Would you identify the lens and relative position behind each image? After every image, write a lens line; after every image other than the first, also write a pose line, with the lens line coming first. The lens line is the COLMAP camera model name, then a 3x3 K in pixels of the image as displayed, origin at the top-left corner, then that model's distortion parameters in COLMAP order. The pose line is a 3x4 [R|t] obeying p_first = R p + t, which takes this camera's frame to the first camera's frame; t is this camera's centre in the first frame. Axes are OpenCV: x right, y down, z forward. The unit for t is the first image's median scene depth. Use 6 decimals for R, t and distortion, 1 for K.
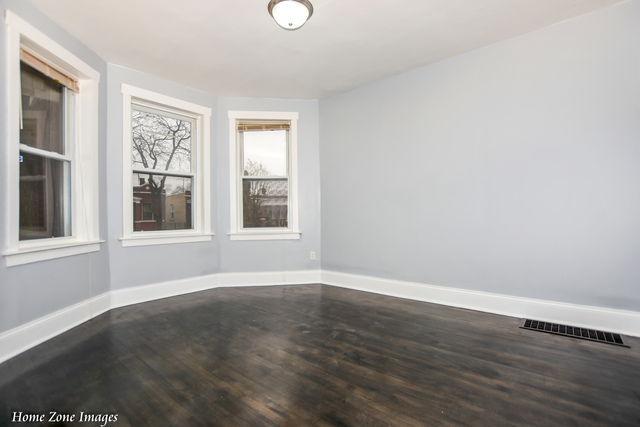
lens RADIAL K [[306.3, 0, 319.3], [0, 306.3, 217.6], [0, 0, 1]] dist [-0.040414, 0.000119]
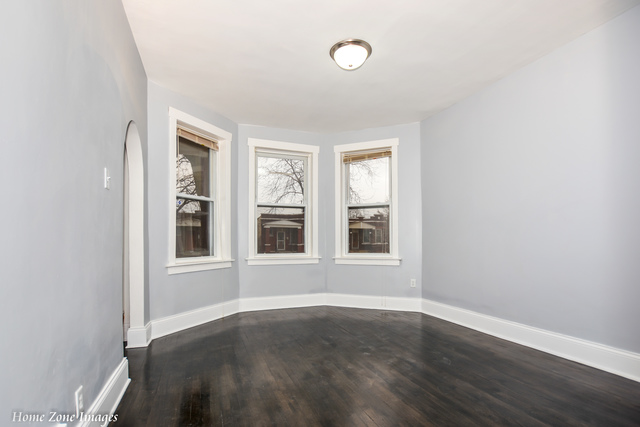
lens RADIAL K [[314.4, 0, 319.8], [0, 314.4, 241.4], [0, 0, 1]] dist [-0.050400, 0.000161]
pose [[0.868825, 0.007976, -0.495054, 0.244892], [-0.008042, 0.999966, 0.001996, -0.009136], [0.495053, 0.002247, 0.868860, -0.010599]]
